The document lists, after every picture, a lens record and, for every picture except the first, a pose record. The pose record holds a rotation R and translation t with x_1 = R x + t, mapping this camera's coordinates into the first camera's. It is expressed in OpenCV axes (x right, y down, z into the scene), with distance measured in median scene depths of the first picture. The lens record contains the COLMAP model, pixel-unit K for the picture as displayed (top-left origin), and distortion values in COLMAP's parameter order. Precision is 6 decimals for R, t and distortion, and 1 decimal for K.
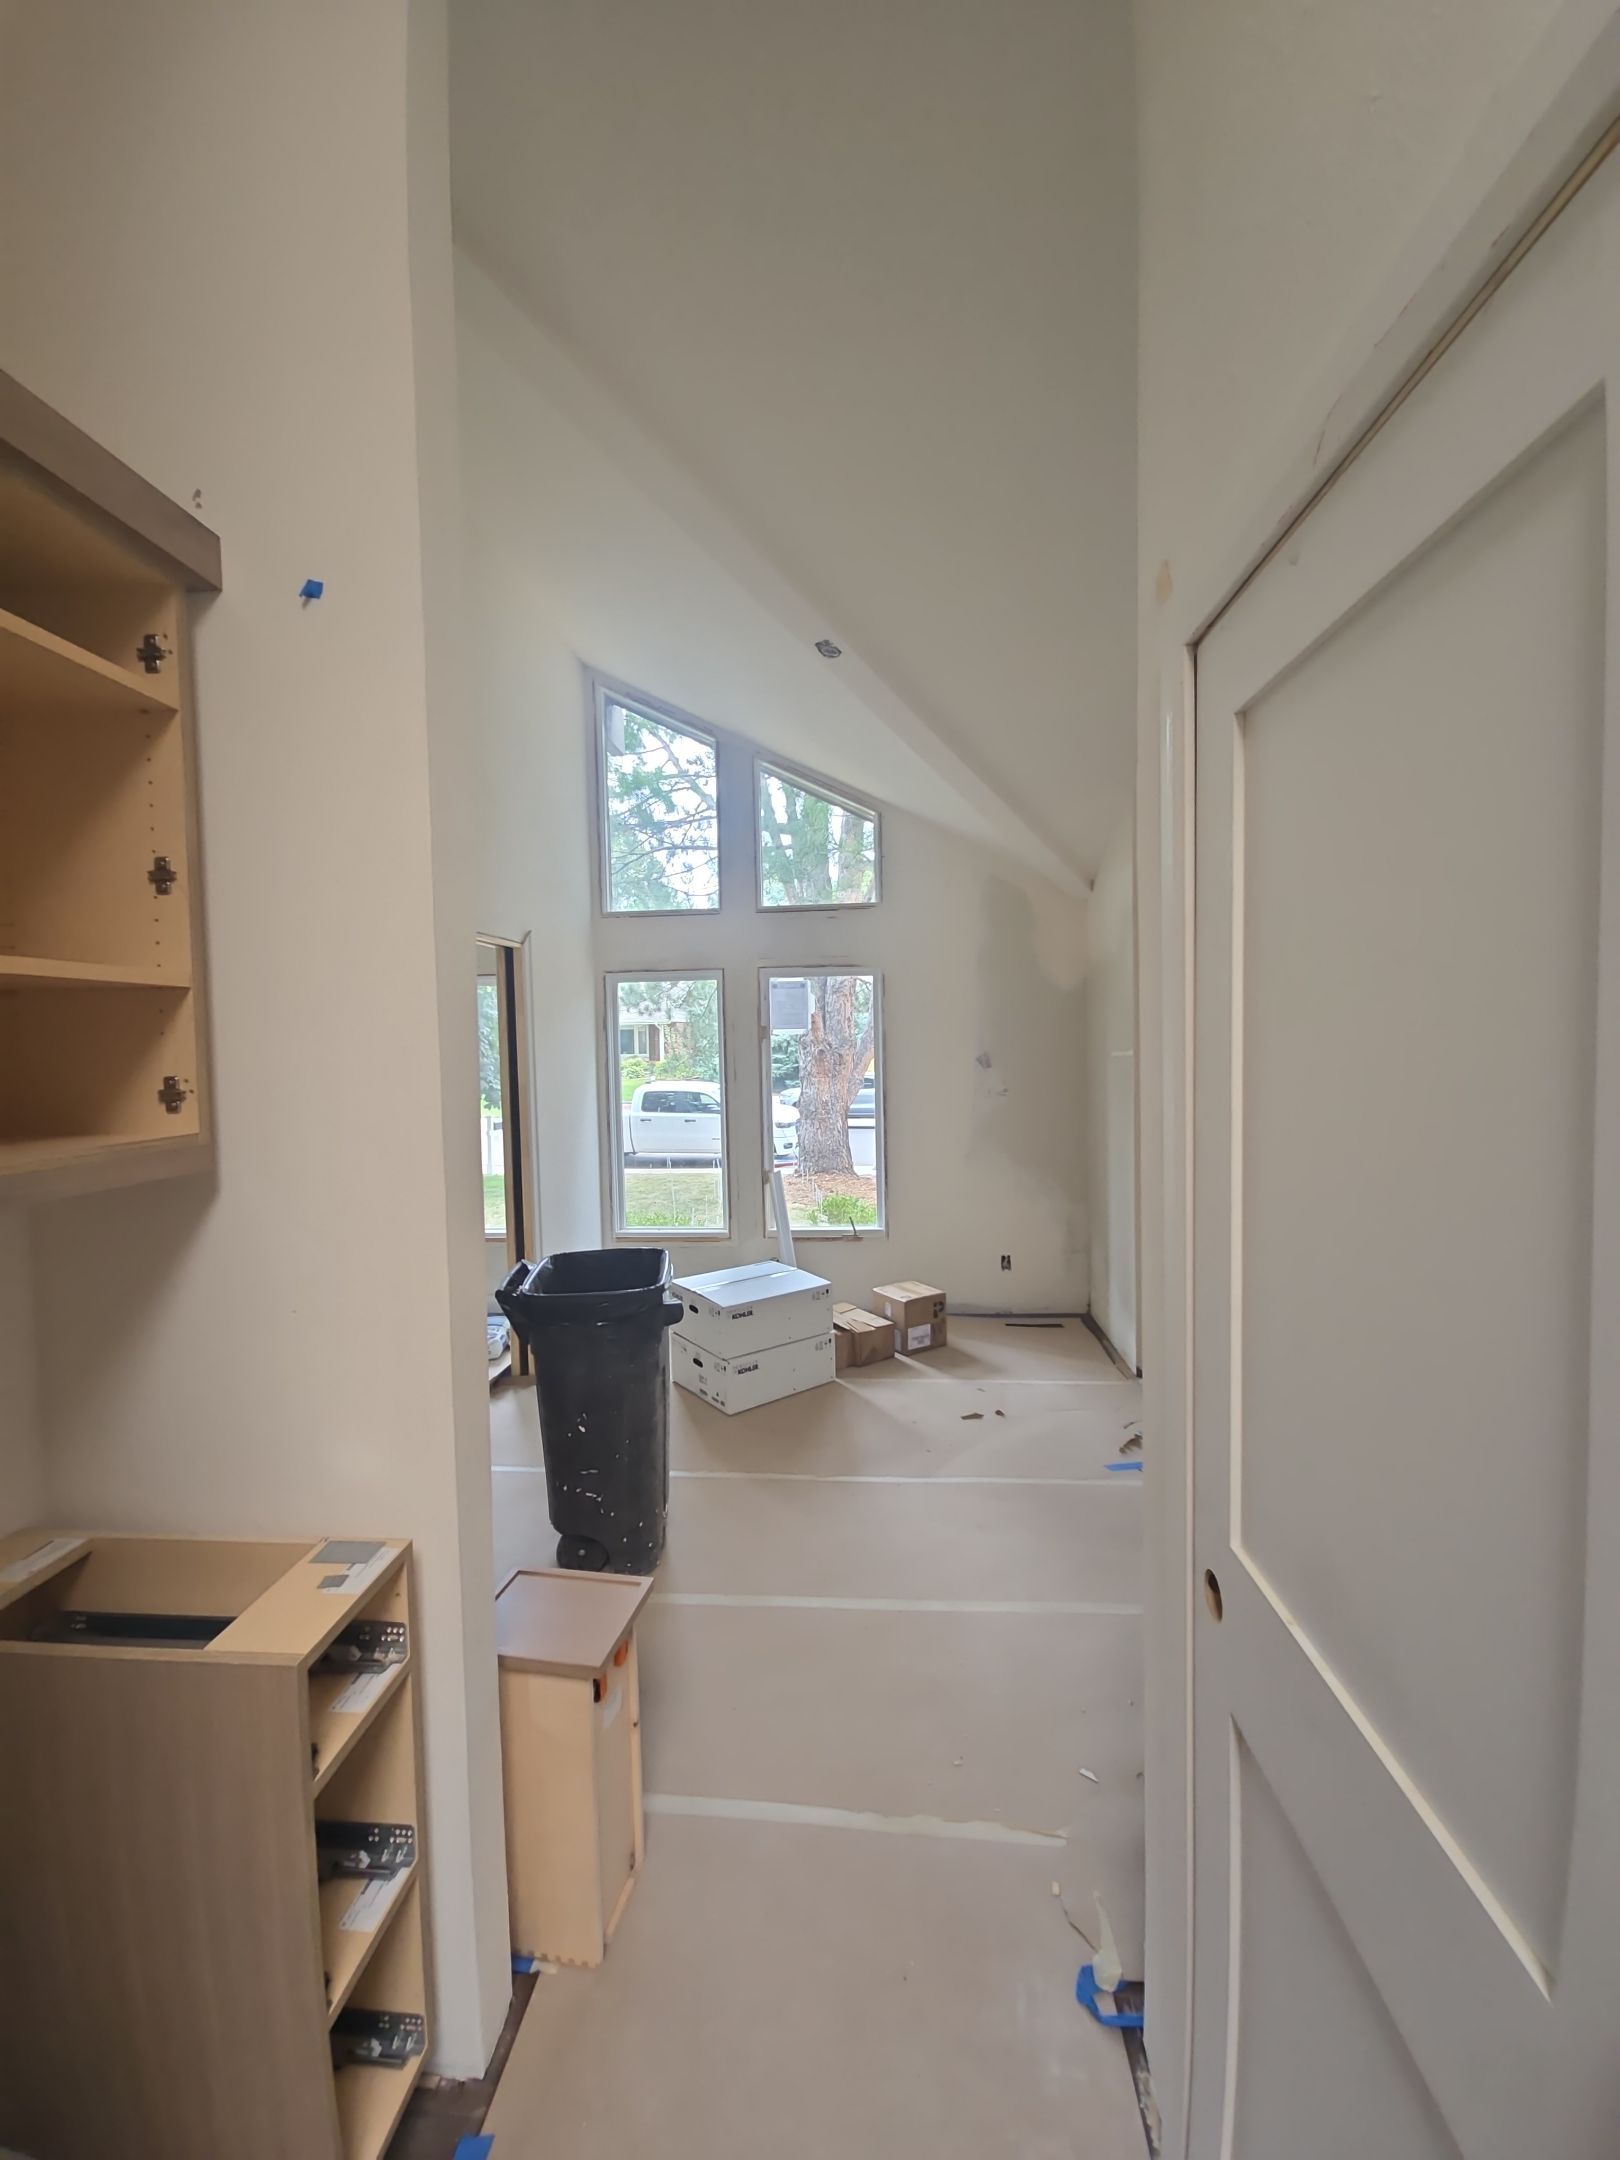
lens RADIAL K [[878.7, 0, 805.8], [0, 878.7, 1077.0], [0, 0, 1]] dist [-0.000179, 0.000287]
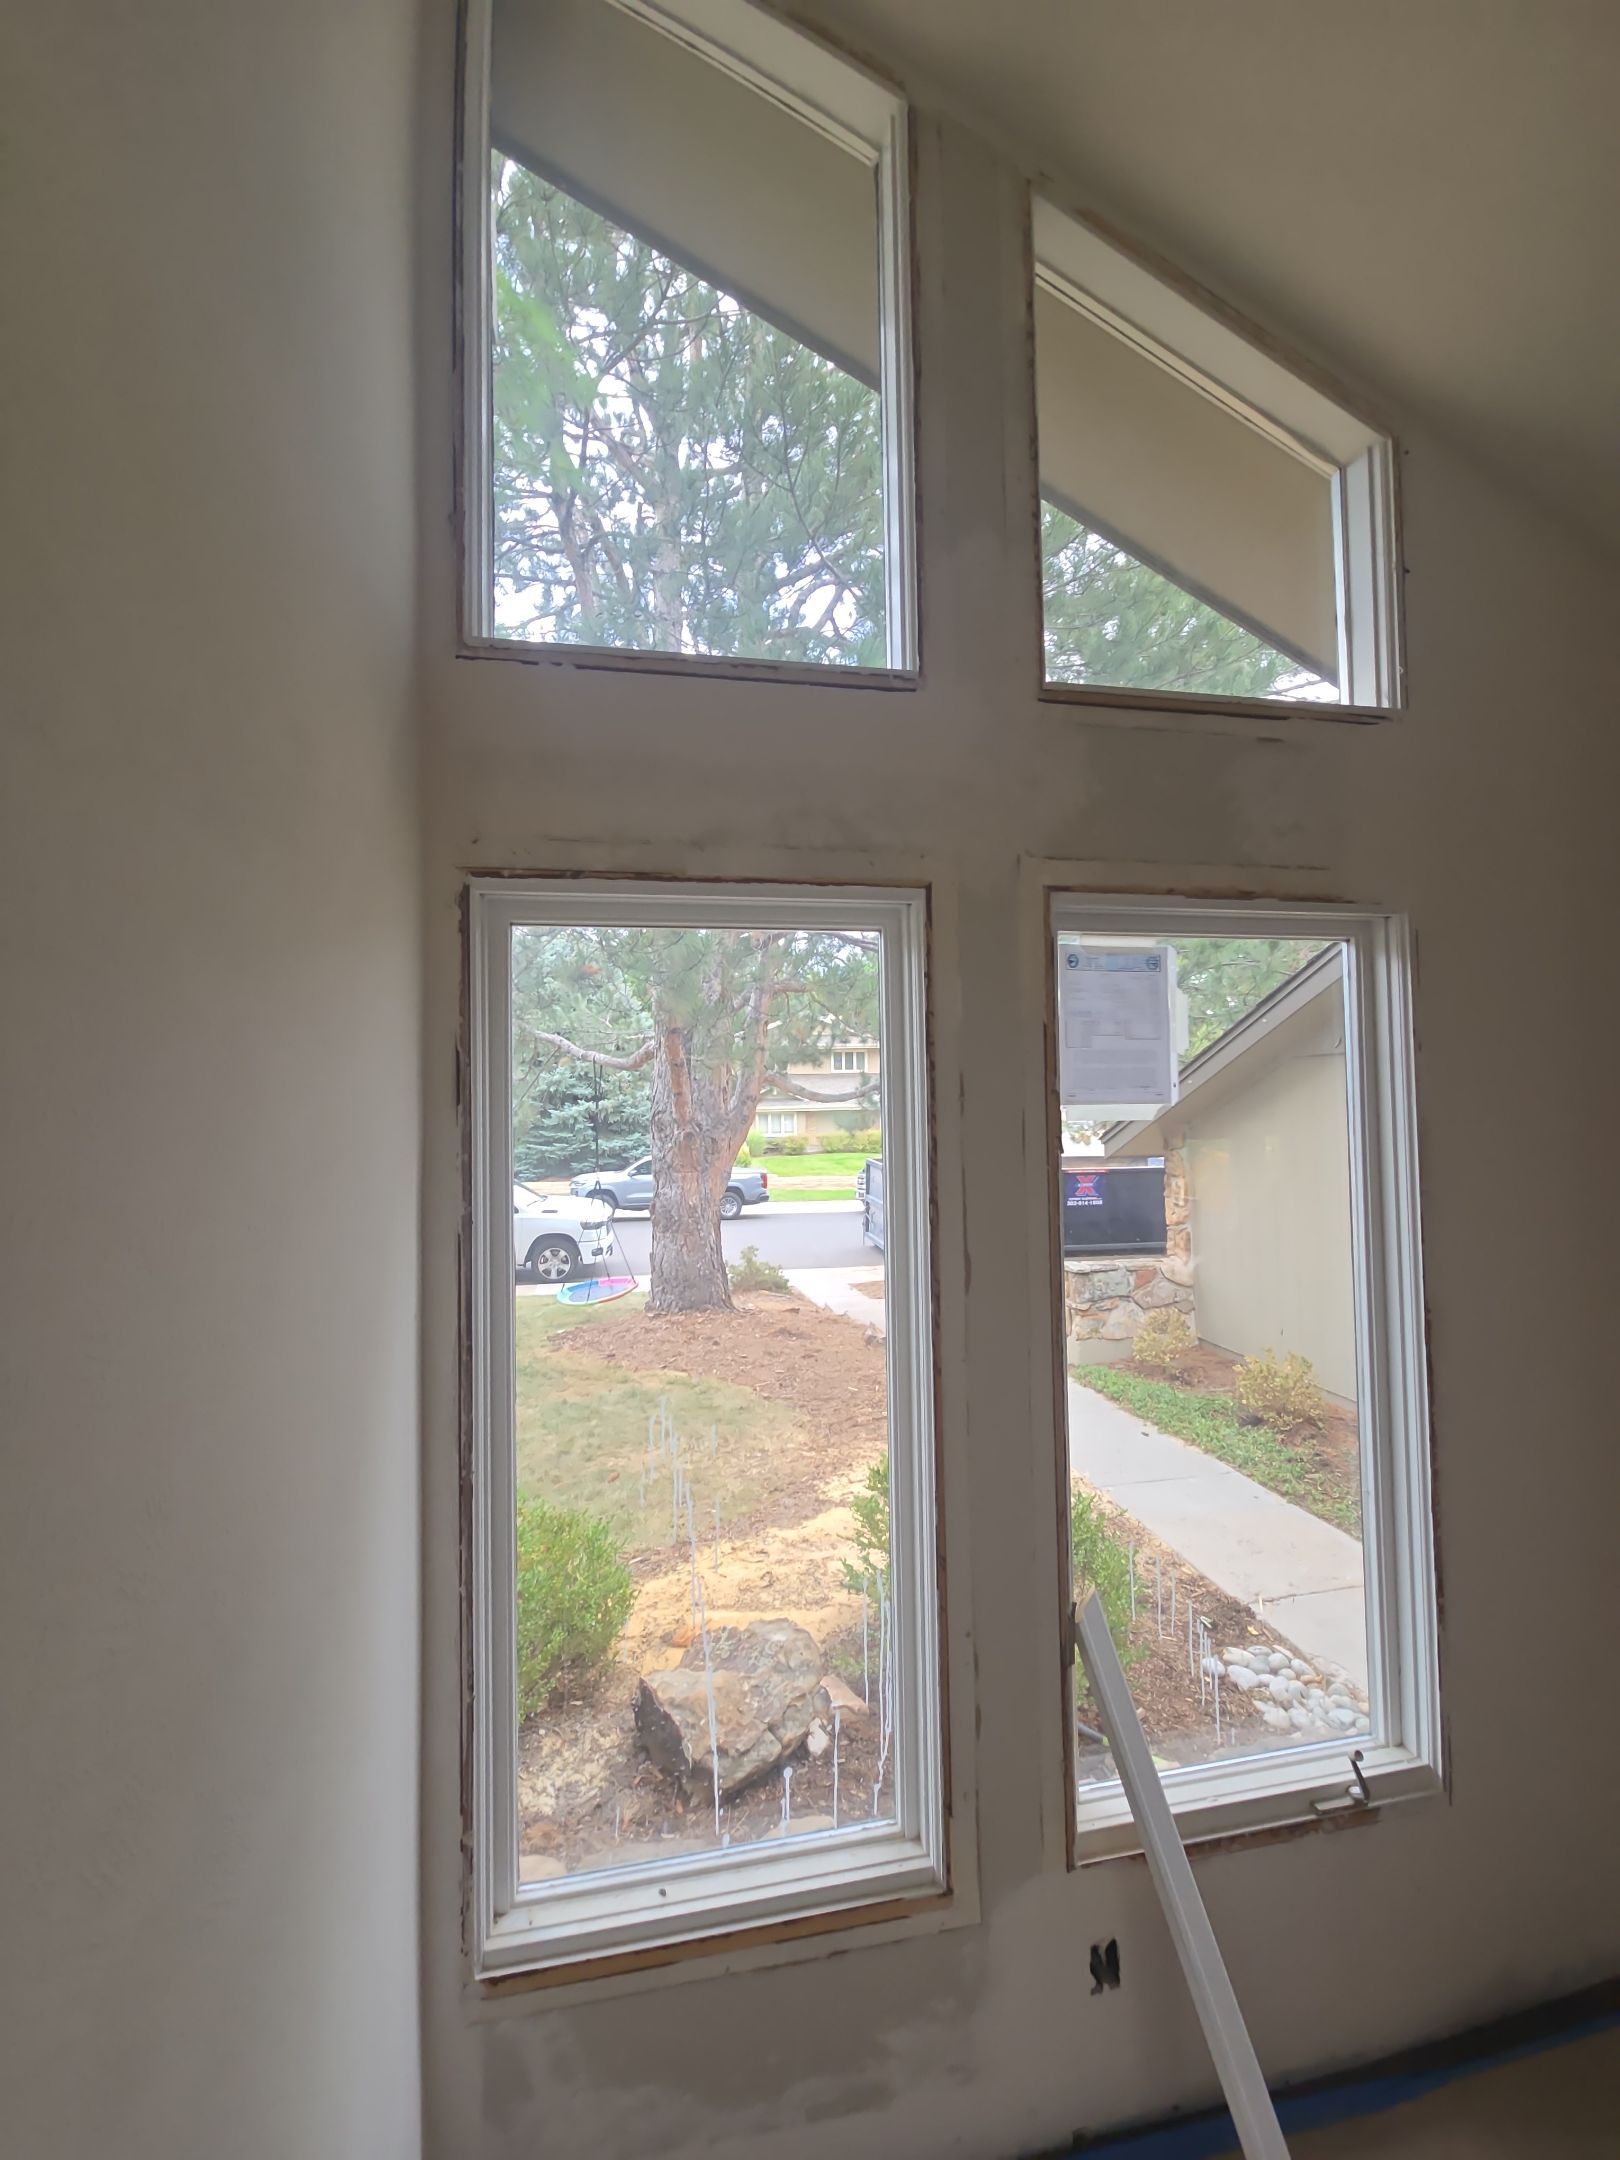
lens RADIAL K [[878.7, 0, 805.8], [0, 878.7, 1077.0], [0, 0, 1]] dist [-0.000179, 0.000287]
pose [[0.964471, 0.013424, 0.263847, -0.279978], [0.009109, 0.996425, -0.083991, -0.054922], [-0.264031, 0.083410, 0.960901, 1.032865]]
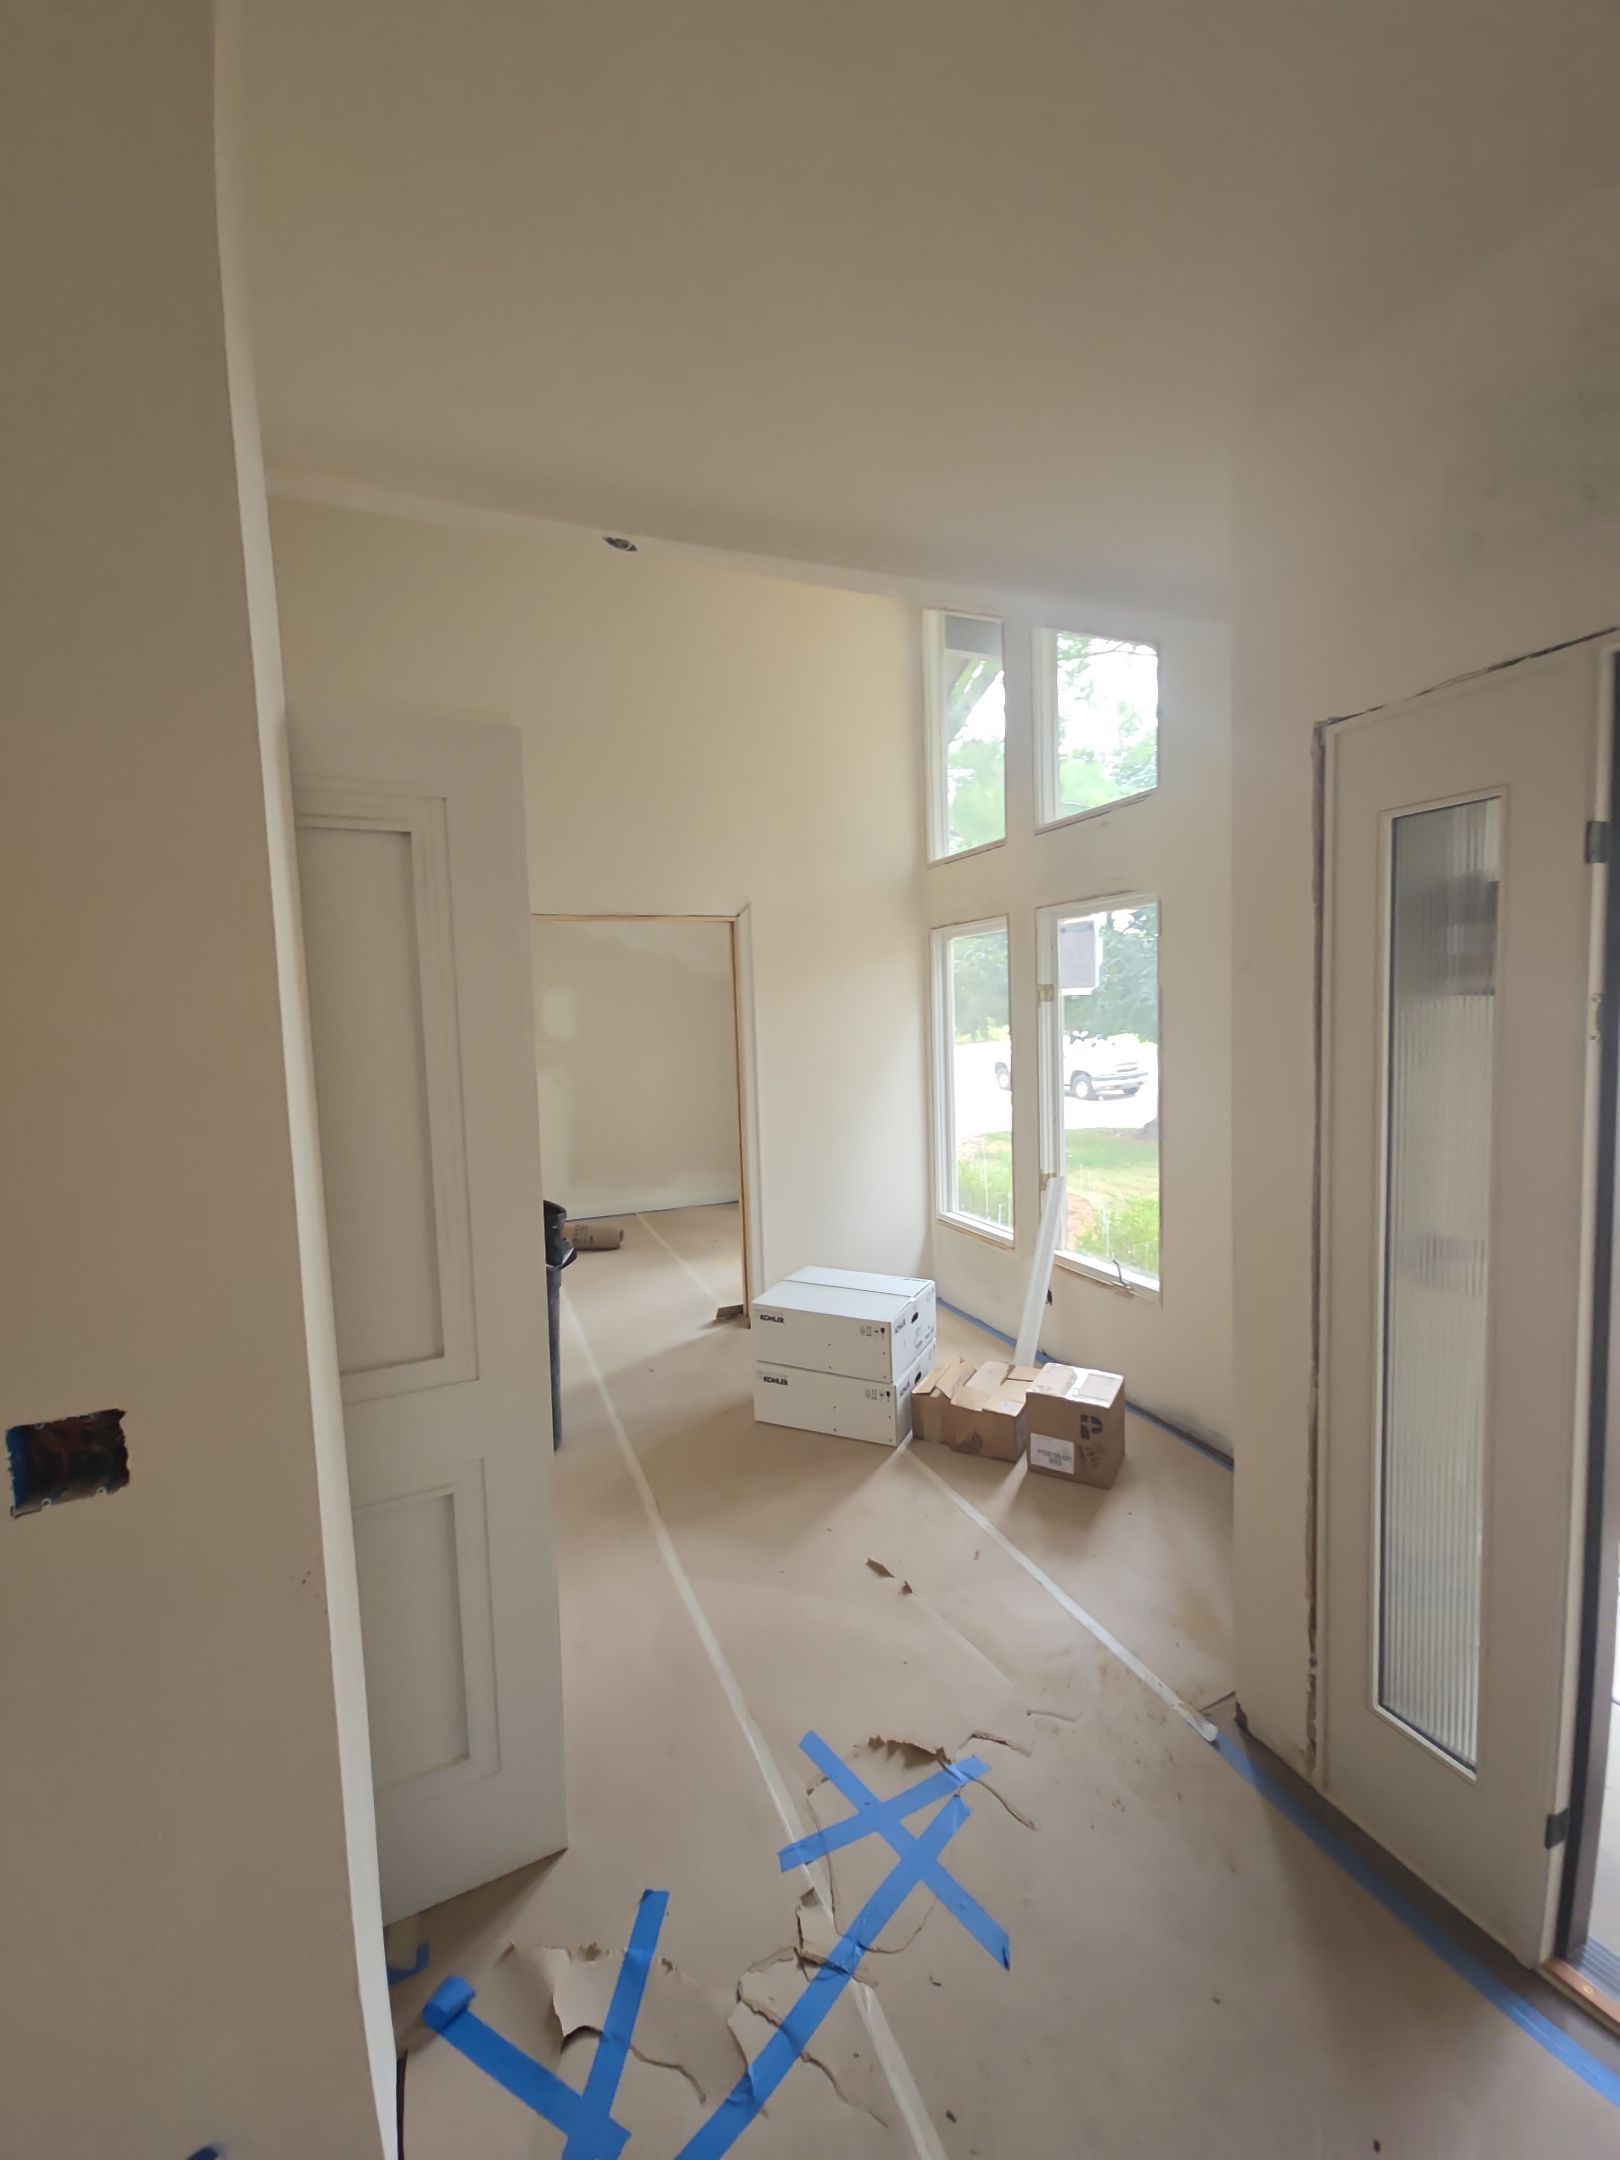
lens RADIAL K [[874.1, 0, 808.1], [0, 874.1, 1077.3], [0, 0, 1]] dist [0.001101, 0.000253]
pose [[0.466510, 0.072039, -0.881577, 0.735572], [-0.017223, 0.997229, 0.072376, -0.040386], [0.884348, -0.018581, 0.466458, 0.643521]]
